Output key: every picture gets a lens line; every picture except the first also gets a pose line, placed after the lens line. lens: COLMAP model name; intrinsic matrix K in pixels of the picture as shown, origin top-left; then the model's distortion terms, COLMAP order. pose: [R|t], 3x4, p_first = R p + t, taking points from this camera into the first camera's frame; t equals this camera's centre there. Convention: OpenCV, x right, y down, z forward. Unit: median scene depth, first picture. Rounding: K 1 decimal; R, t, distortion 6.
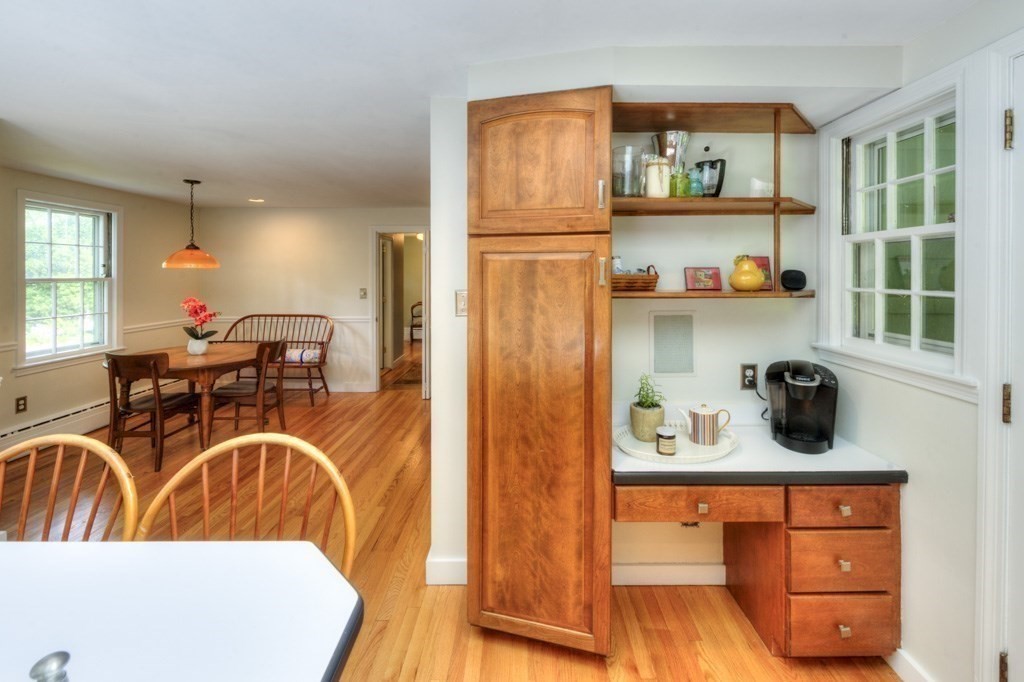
lens RADIAL K [[413.3, 0, 517.5], [0, 413.3, 275.0], [0, 0, 1]] dist [-0.000673, -0.000933]
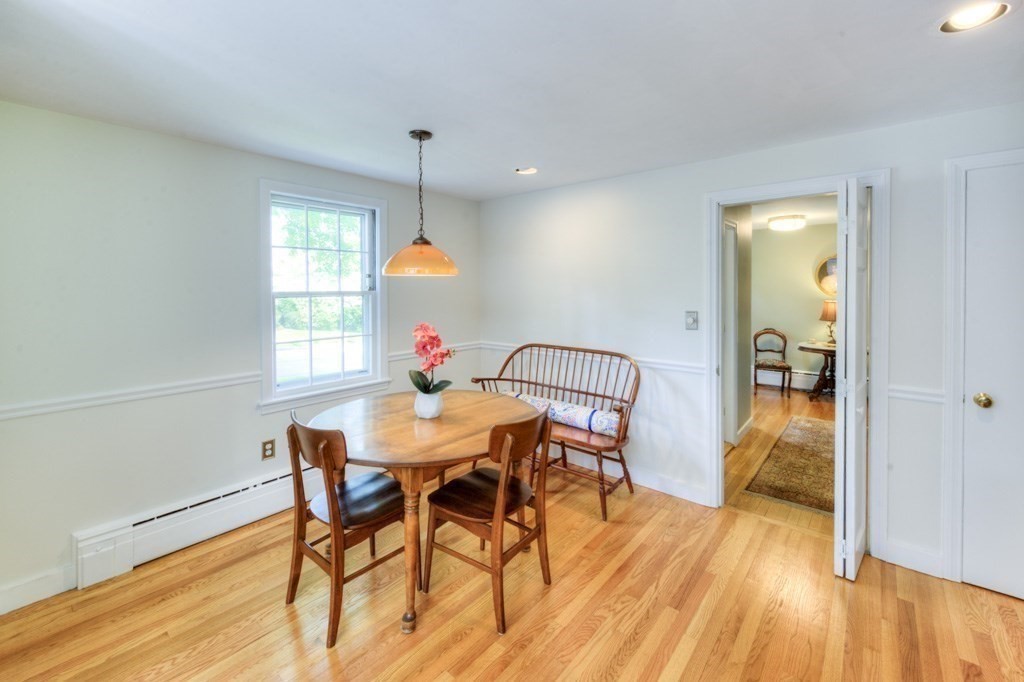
lens RADIAL K [[413.3, 0, 530.3], [0, 413.3, 291.1], [0, 0, 1]] dist [-0.000673, -0.000933]
pose [[0.770094, 0.002480, -0.637925, -0.209724], [0.001783, 0.999980, 0.006040, 0.002411], [0.637928, -0.005789, 0.770074, 0.490816]]
